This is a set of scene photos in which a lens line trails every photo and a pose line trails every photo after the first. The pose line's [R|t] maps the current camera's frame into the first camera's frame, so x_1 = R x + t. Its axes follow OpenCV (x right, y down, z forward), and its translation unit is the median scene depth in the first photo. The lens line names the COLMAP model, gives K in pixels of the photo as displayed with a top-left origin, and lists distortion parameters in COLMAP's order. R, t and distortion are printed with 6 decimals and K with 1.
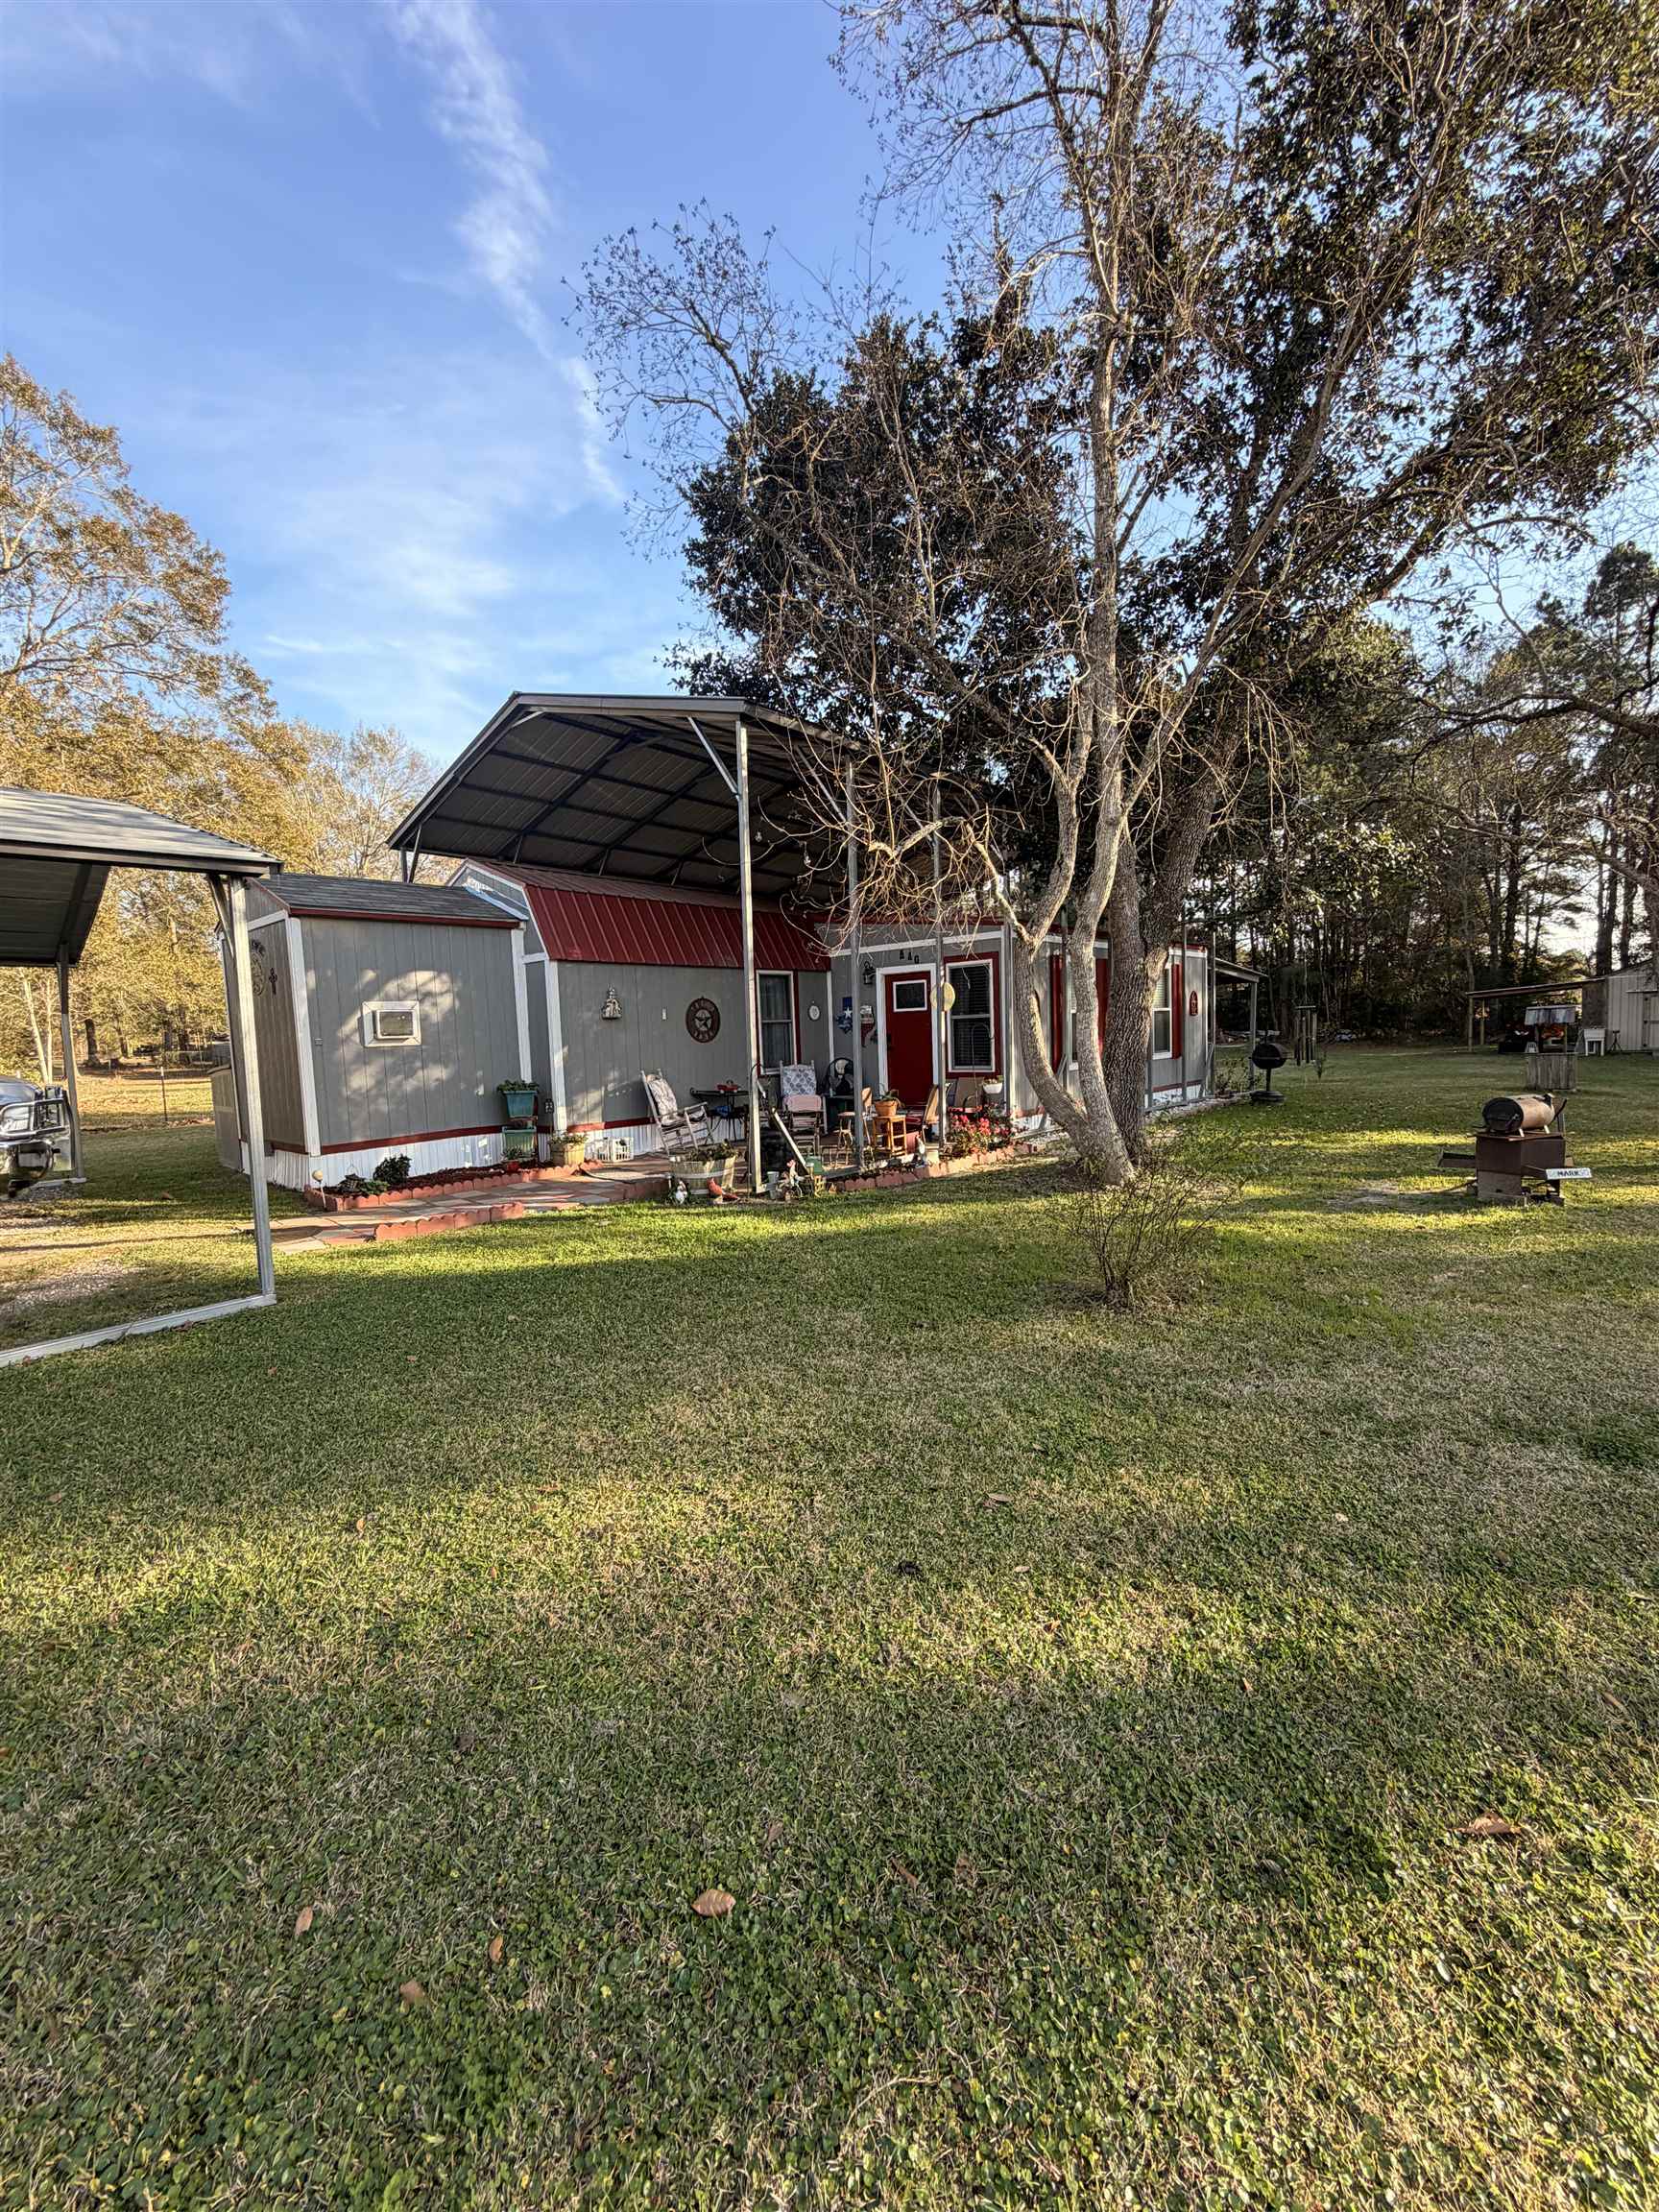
lens RADIAL K [[878.4, 0, 836.6], [0, 878.4, 1089.0], [0, 0, 1]] dist [-0.002498, 0.000602]
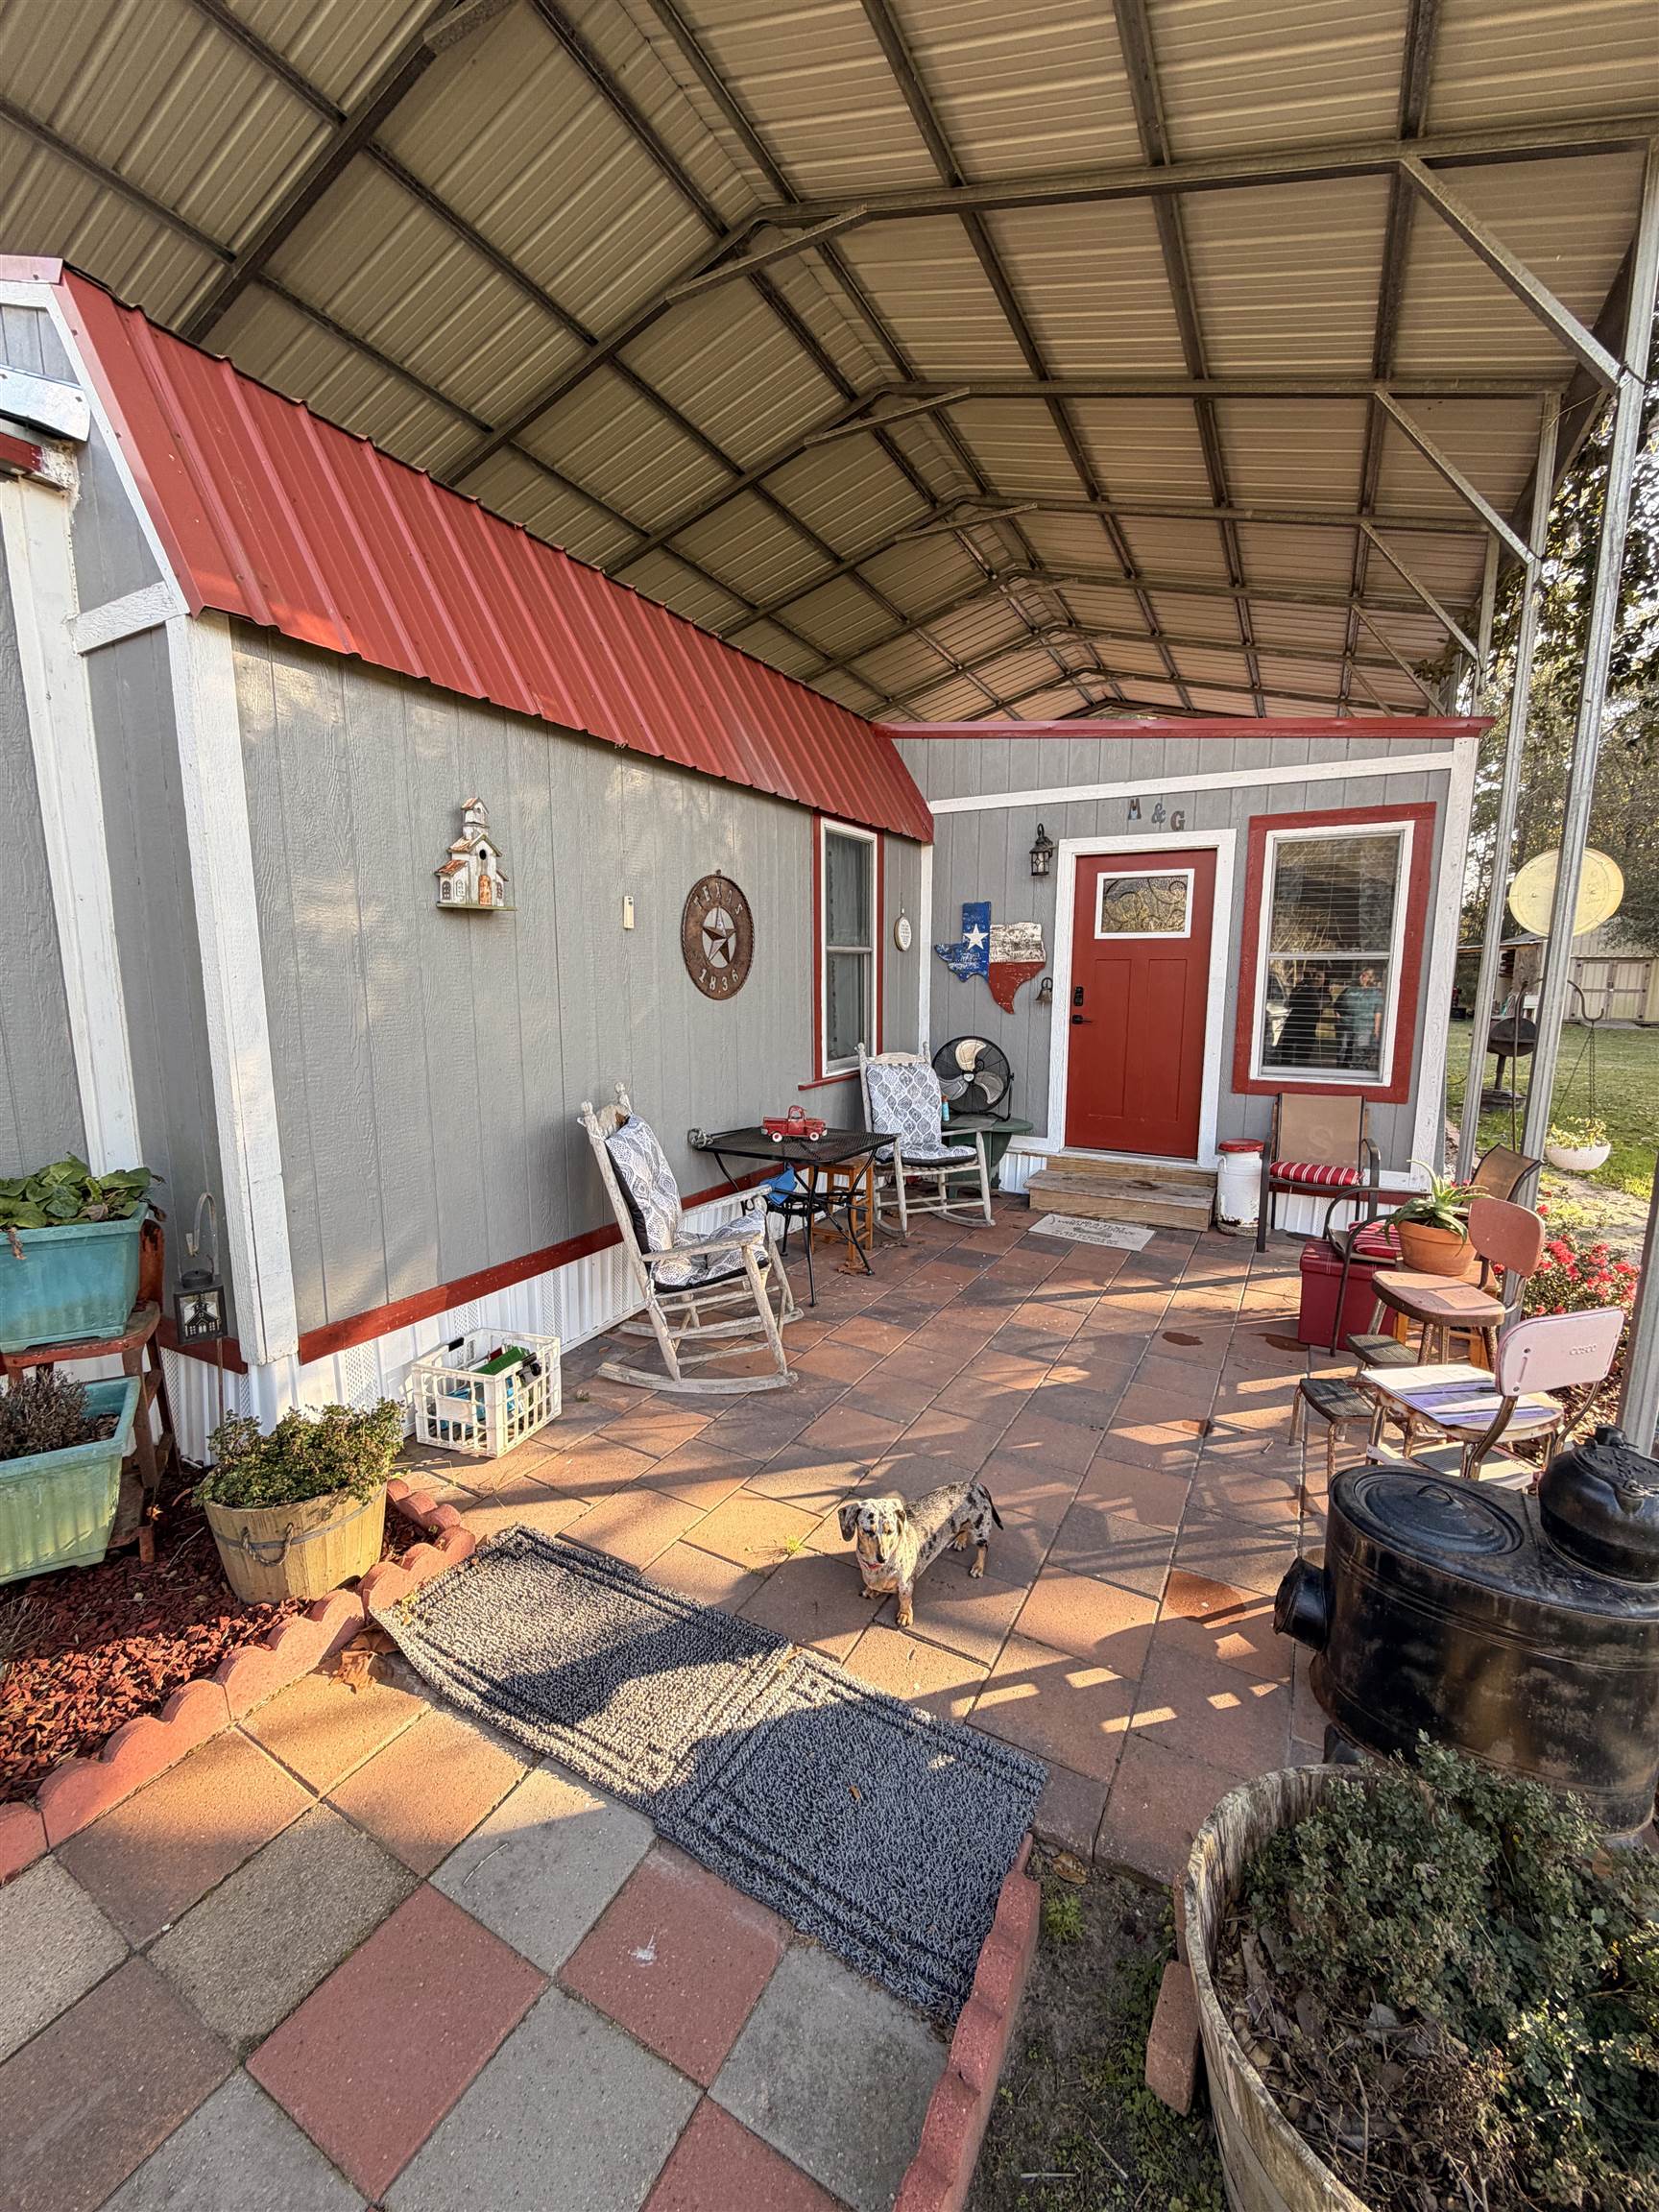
lens RADIAL K [[878.4, 0, 835.1], [0, 878.4, 1108.4], [0, 0, 1]] dist [-0.002498, 0.000602]
pose [[0.972238, -0.002059, 0.233983, -0.181641], [-0.020121, 0.995522, 0.092364, -0.040656], [-0.233126, -0.094508, 0.967843, 0.602096]]
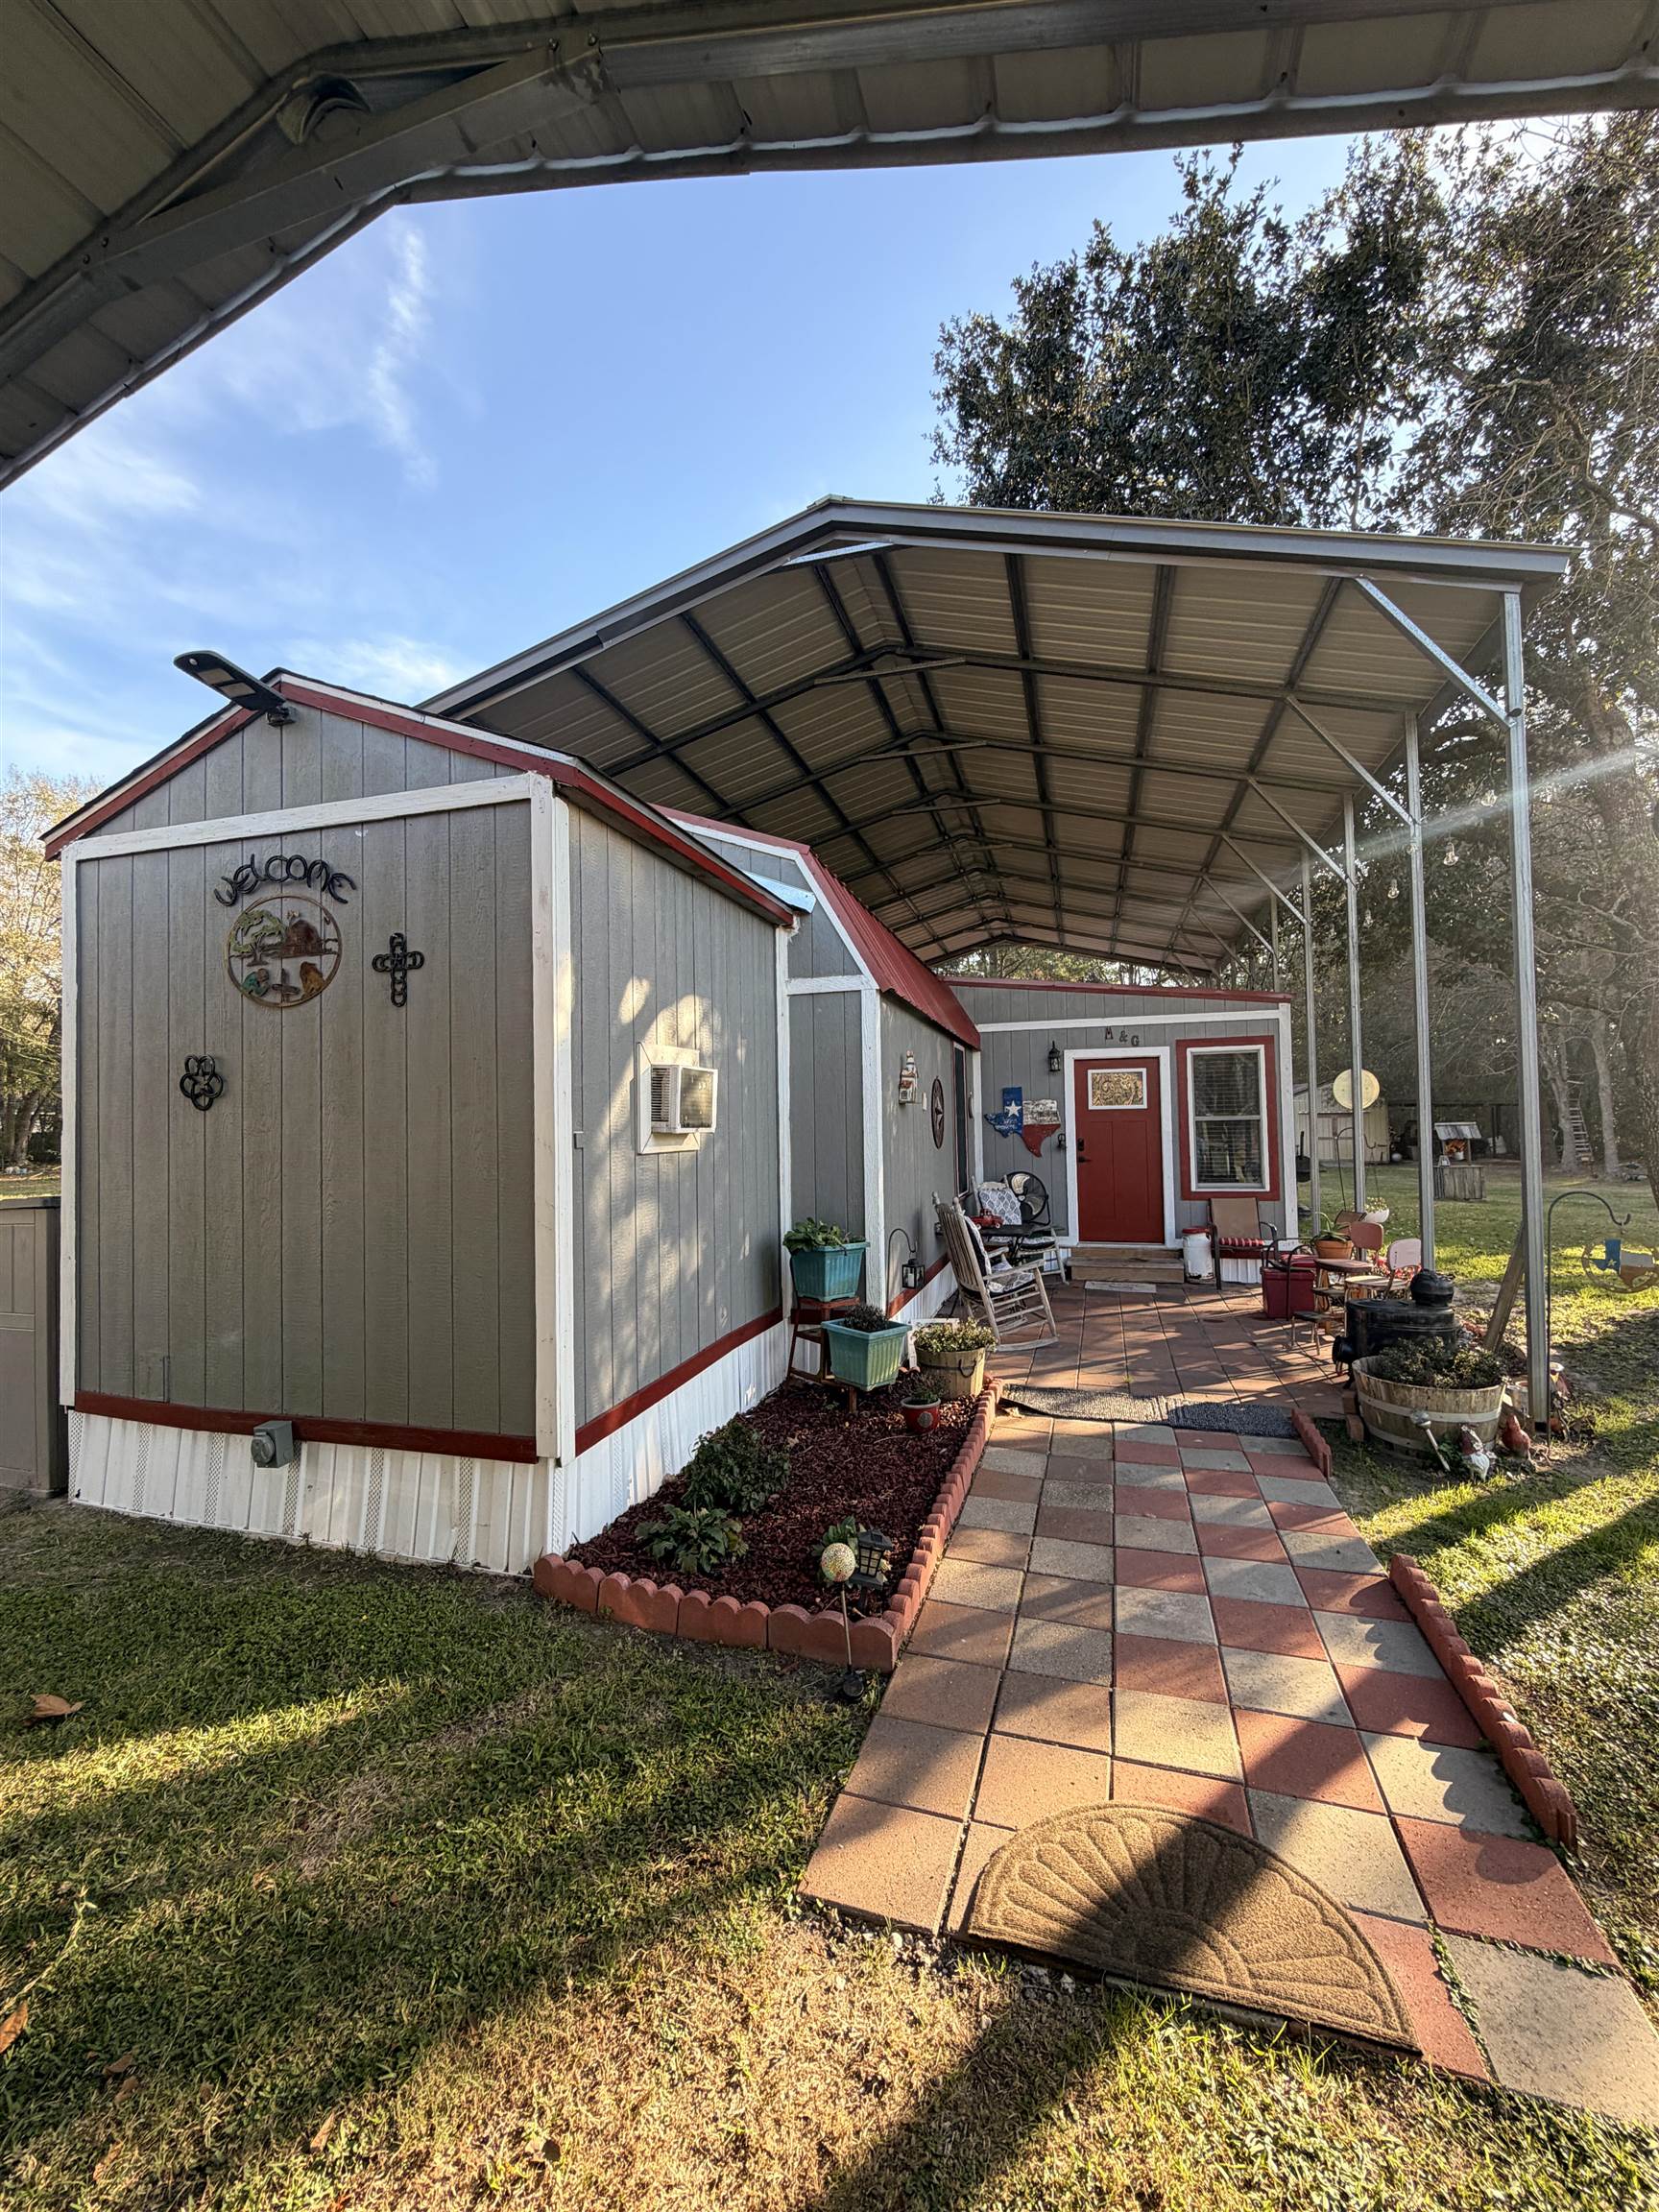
lens RADIAL K [[878.4, 0, 838.2], [0, 878.4, 1105.7], [0, 0, 1]] dist [-0.002498, 0.000602]
pose [[0.902430, 0.030401, 0.429762, -0.464844], [0.012374, 0.995267, -0.096388, -0.022599], [-0.430658, 0.092302, 0.897783, 0.440055]]
